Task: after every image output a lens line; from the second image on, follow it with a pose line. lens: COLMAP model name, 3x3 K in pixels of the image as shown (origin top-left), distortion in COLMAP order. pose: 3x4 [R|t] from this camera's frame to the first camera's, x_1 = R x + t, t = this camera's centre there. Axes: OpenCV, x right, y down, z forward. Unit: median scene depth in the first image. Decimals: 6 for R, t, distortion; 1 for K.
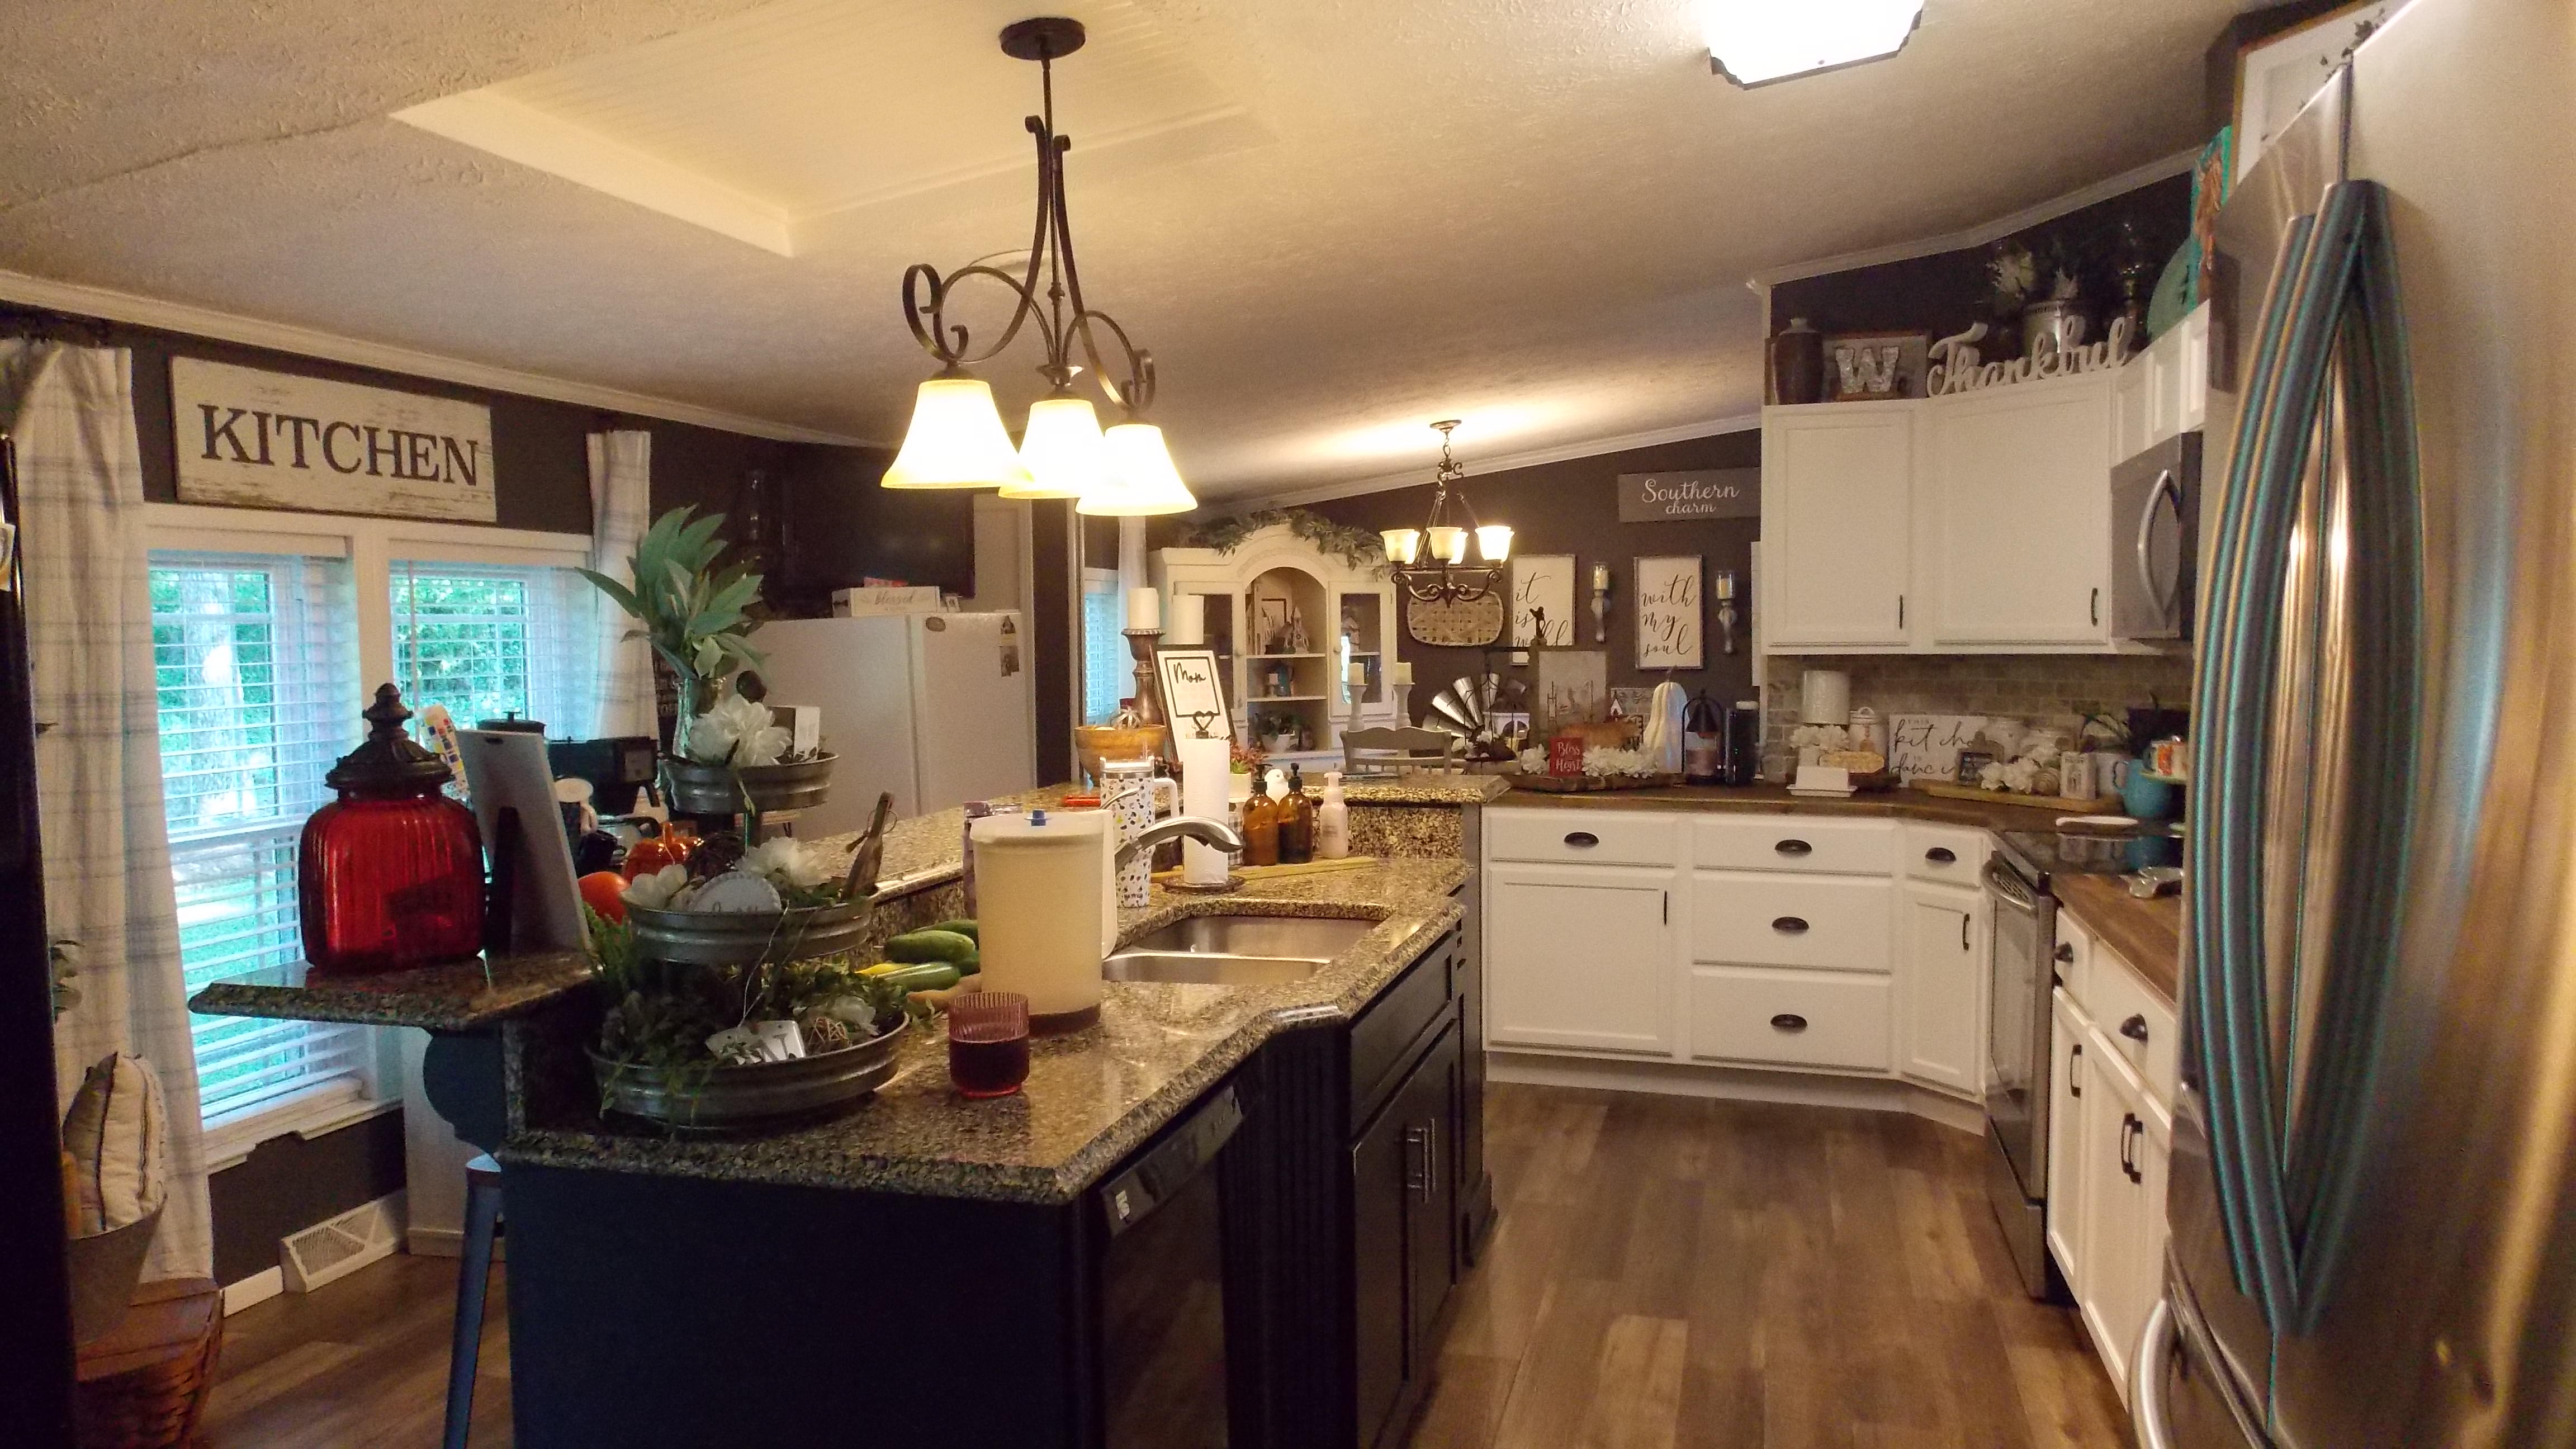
lens RADIAL K [[1717.2, 0, 1271.4], [0, 1717.2, 732.5], [0, 0, 1]] dist [0.008822, 0.001733]
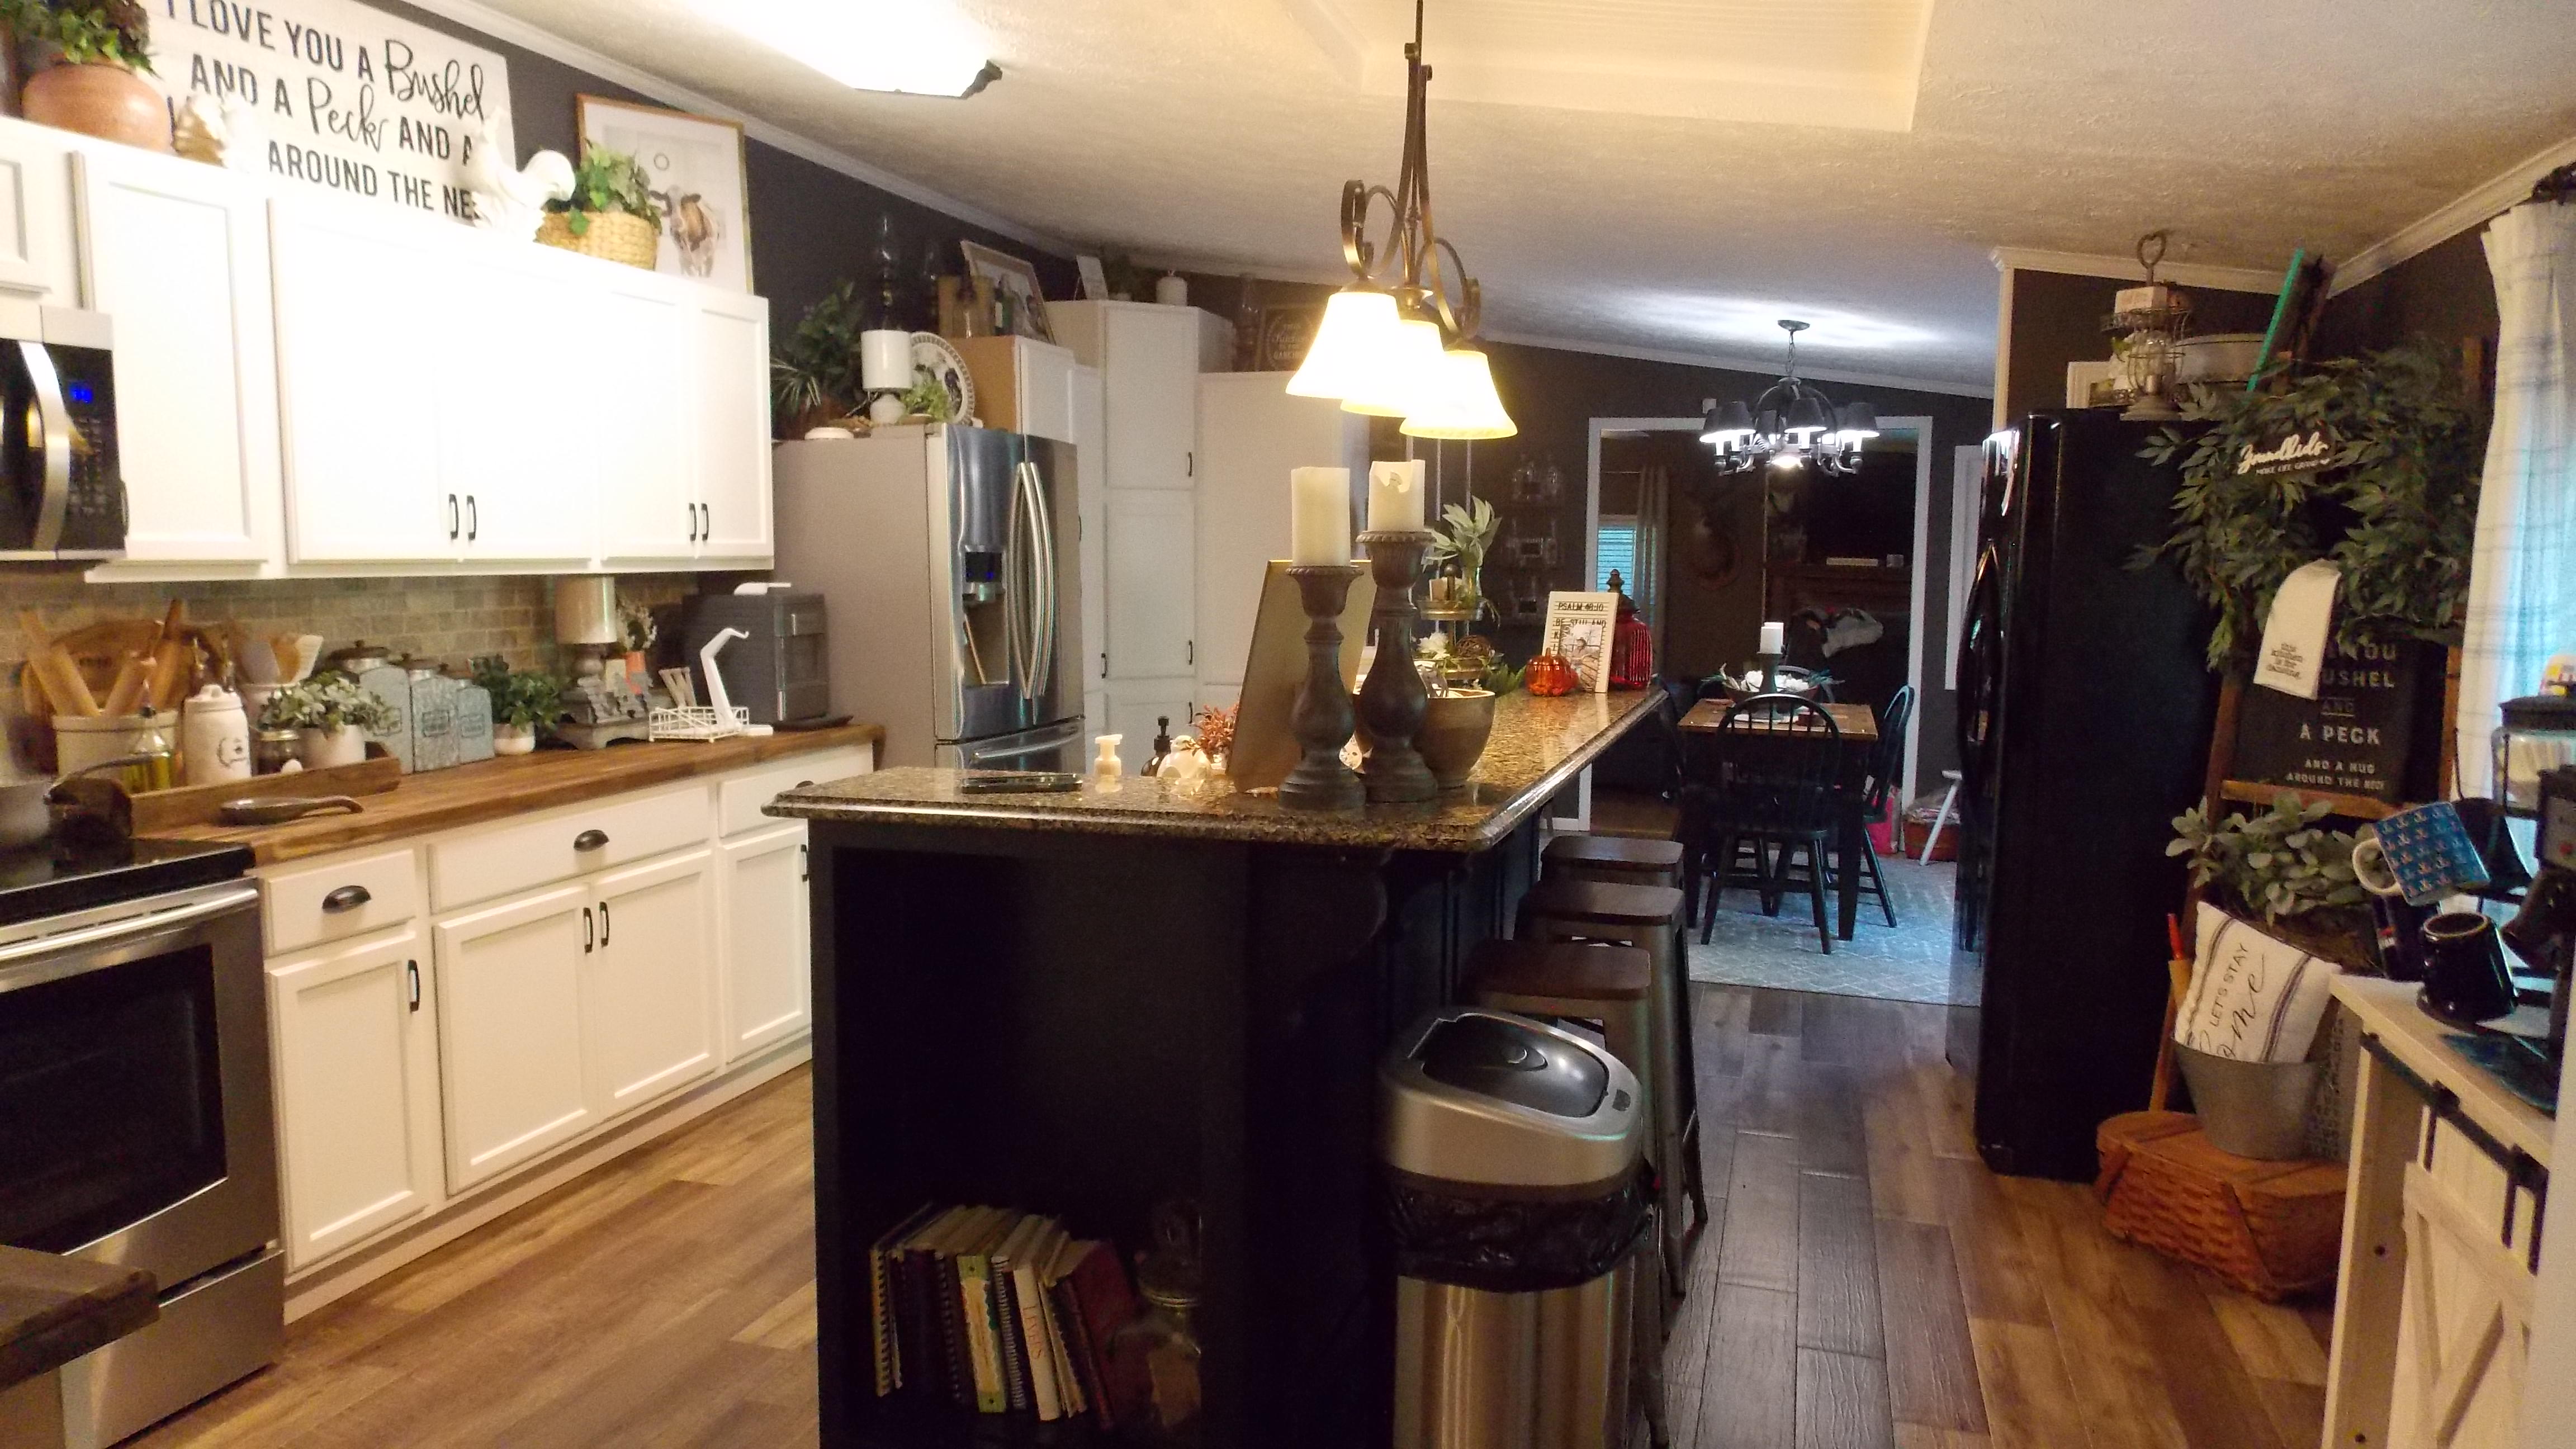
lens RADIAL K [[1717.2, 0, 1285.9], [0, 1717.2, 711.0], [0, 0, 1]] dist [0.008822, 0.001733]
pose [[-0.999786, 0.002022, 0.020599, -0.023364], [0.005201, 0.987832, 0.155441, -0.042535], [-0.020034, 0.155514, -0.987630, 0.710333]]
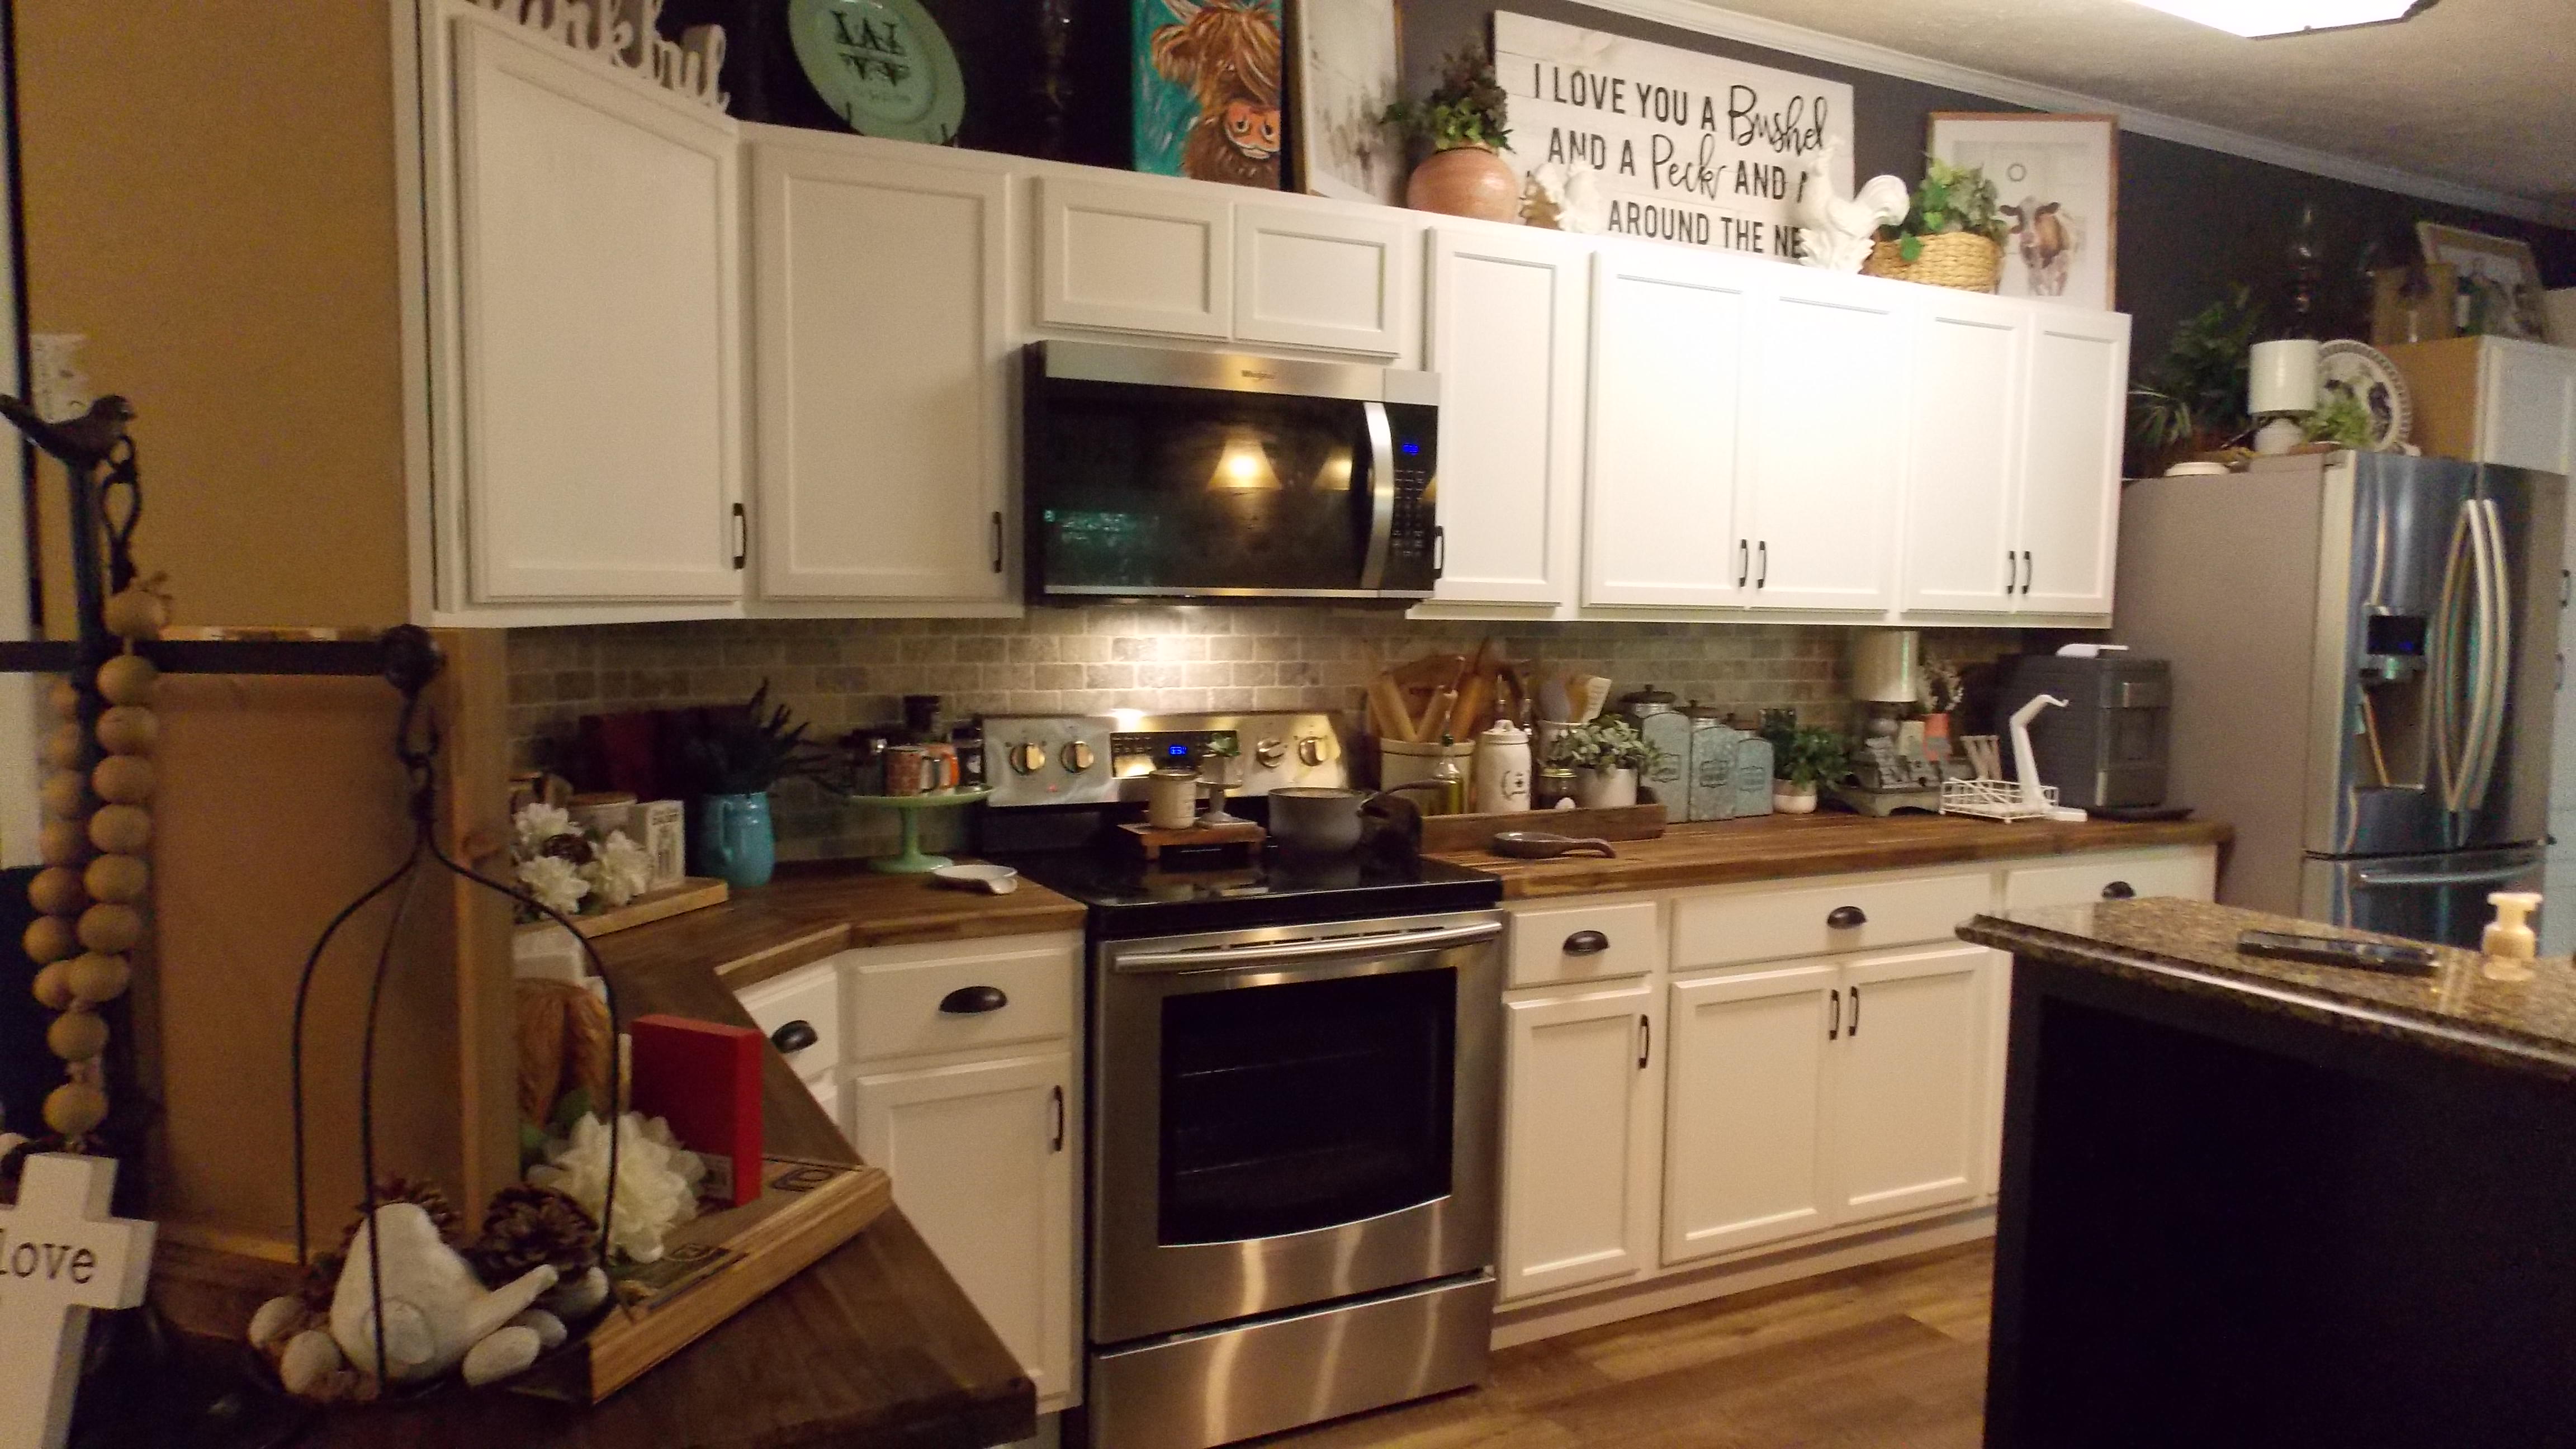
lens RADIAL K [[1717.2, 0, 1296.4], [0, 1717.2, 707.0], [0, 0, 1]] dist [0.008822, 0.001733]
pose [[-0.701096, -0.063893, 0.710199, -0.028310], [0.022844, 0.993454, 0.111928, -0.039279], [-0.712701, 0.094696, -0.695047, 0.652668]]
